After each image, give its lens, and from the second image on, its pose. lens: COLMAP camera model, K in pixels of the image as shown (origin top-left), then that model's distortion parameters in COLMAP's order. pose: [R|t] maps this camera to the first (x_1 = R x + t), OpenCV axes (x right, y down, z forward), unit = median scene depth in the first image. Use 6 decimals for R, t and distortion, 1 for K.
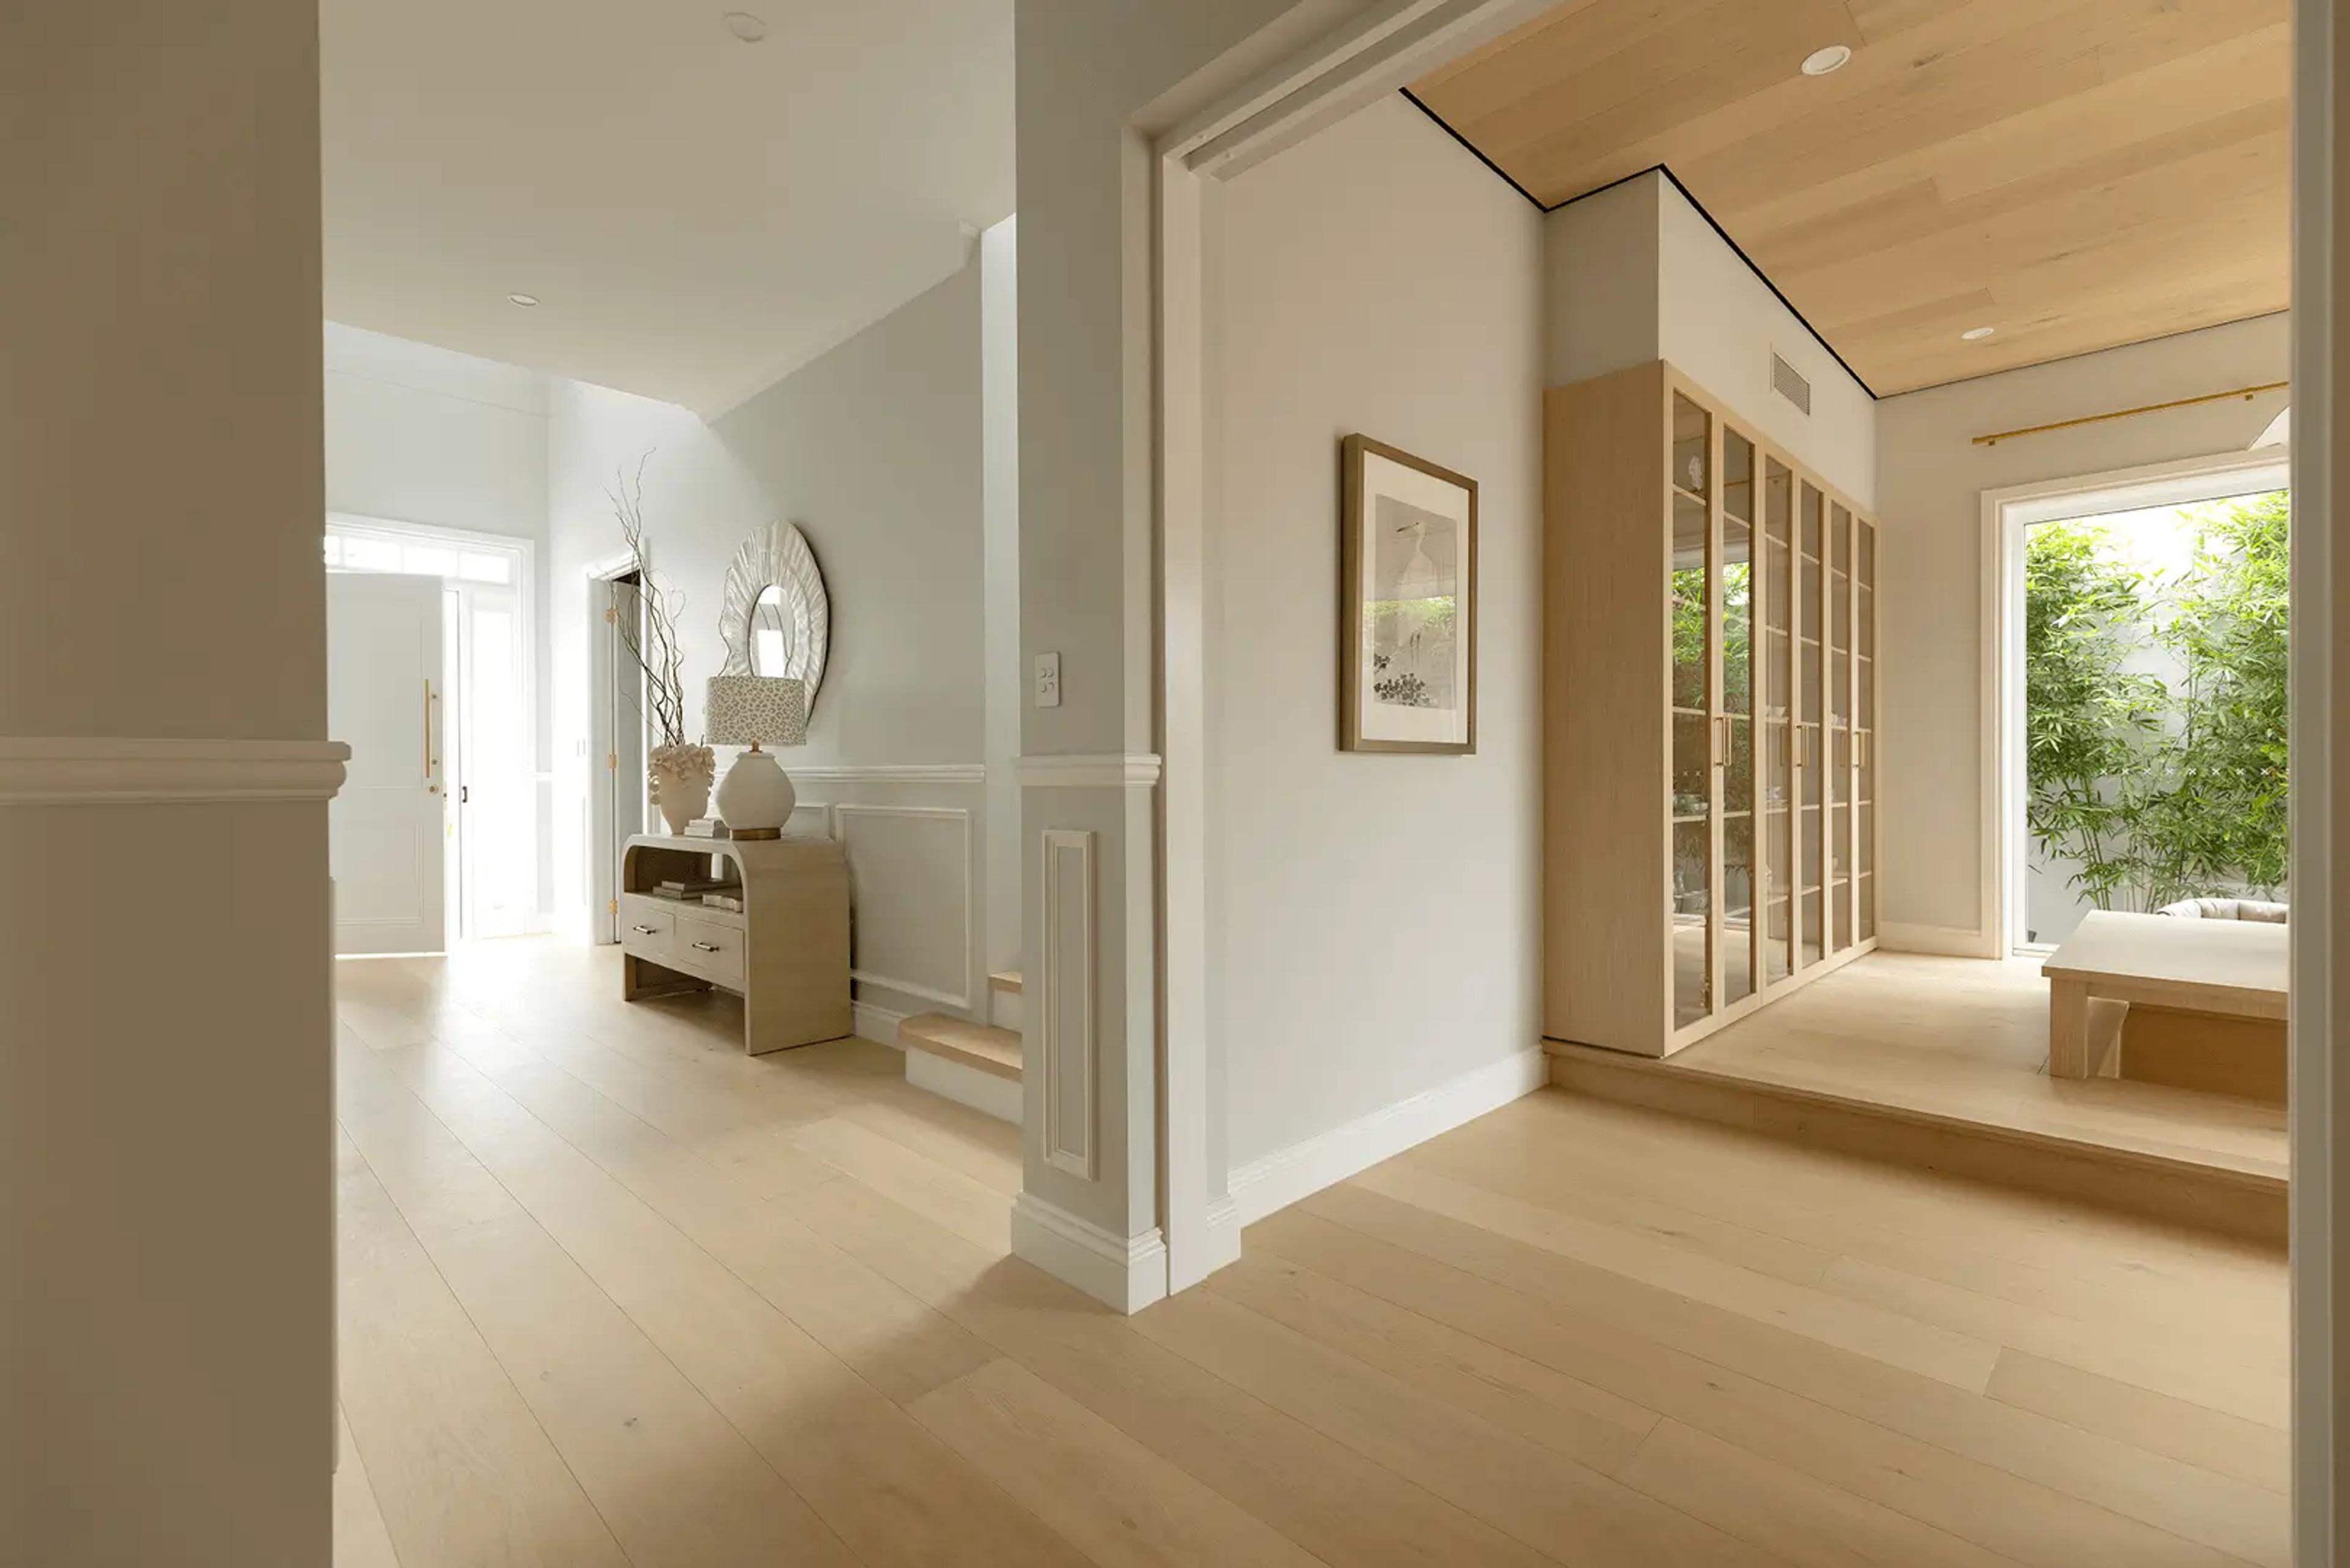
lens RADIAL K [[1044.4, 0, 1175.0], [0, 1044.4, 784.0], [0, 0, 1]] dist [0.000477, 0.000146]
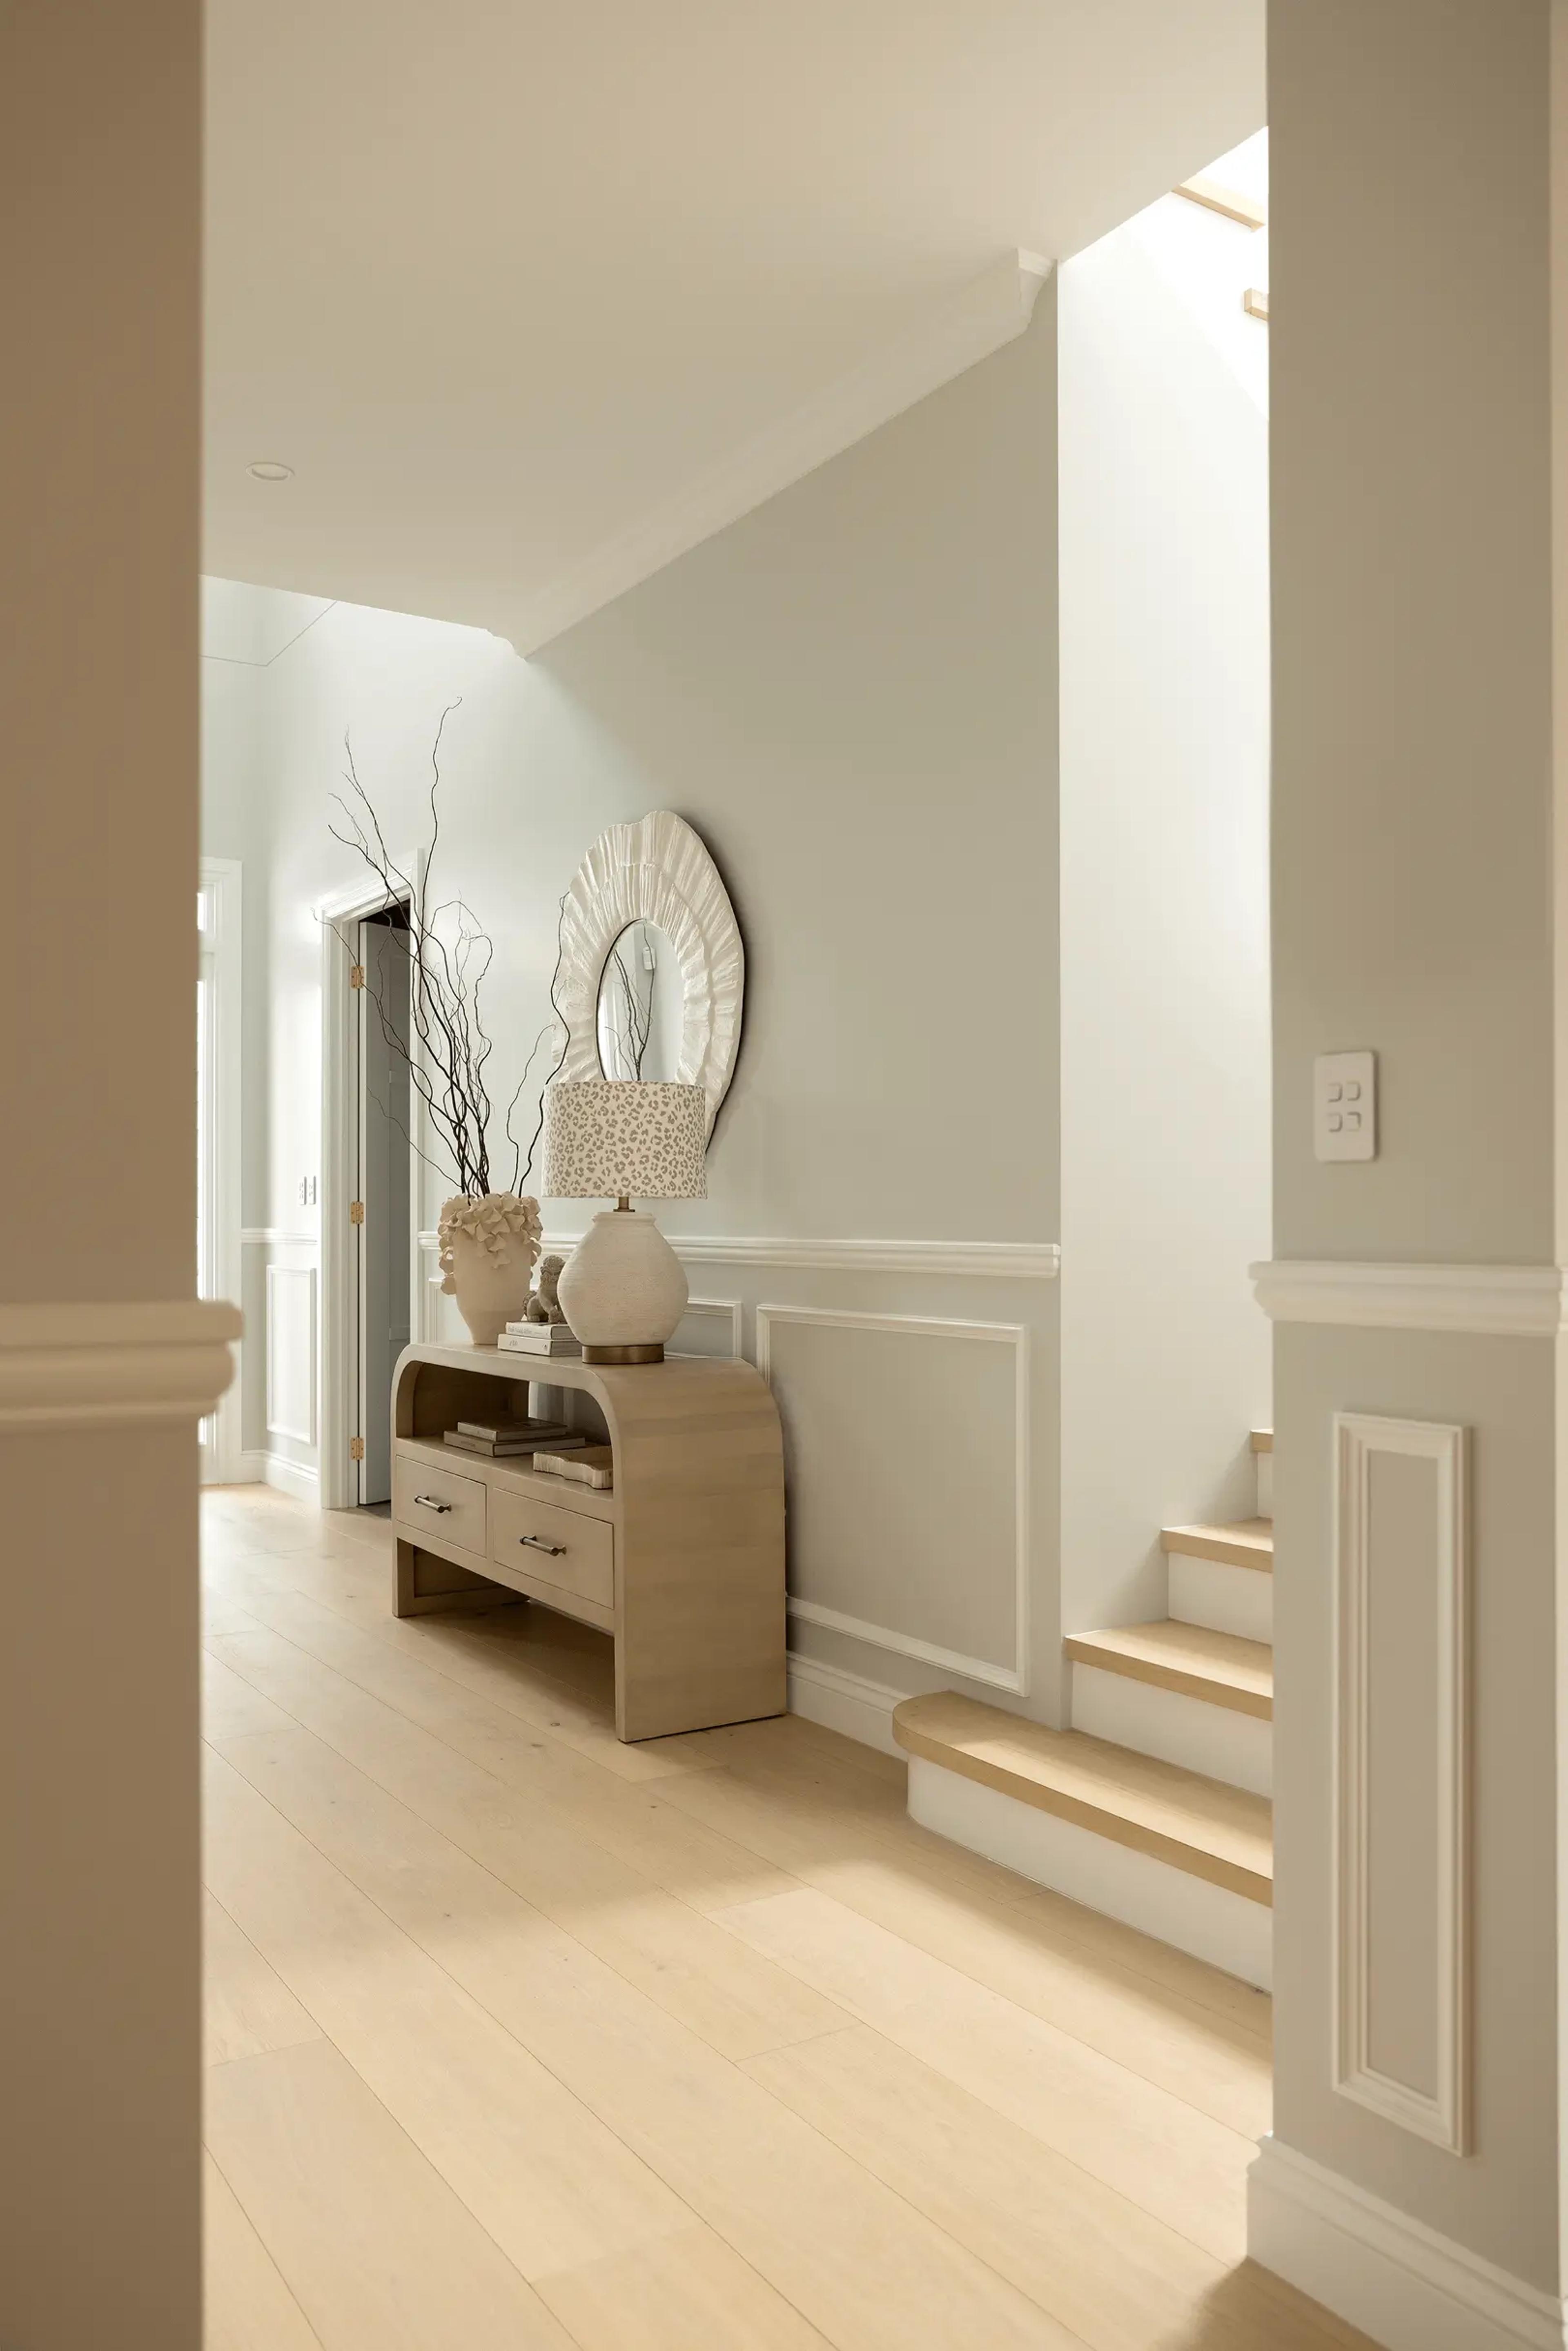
lens RADIAL K [[1750.8, 0, 783.4], [0, 1750.8, 1226.6], [0, 0, 1]] dist [-0.022831, 0.003382]
pose [[0.975580, 0.006030, -0.219564, -0.122633], [-0.006476, 0.999978, -0.001309, -0.025678], [0.219551, 0.002699, 0.975597, 0.088038]]
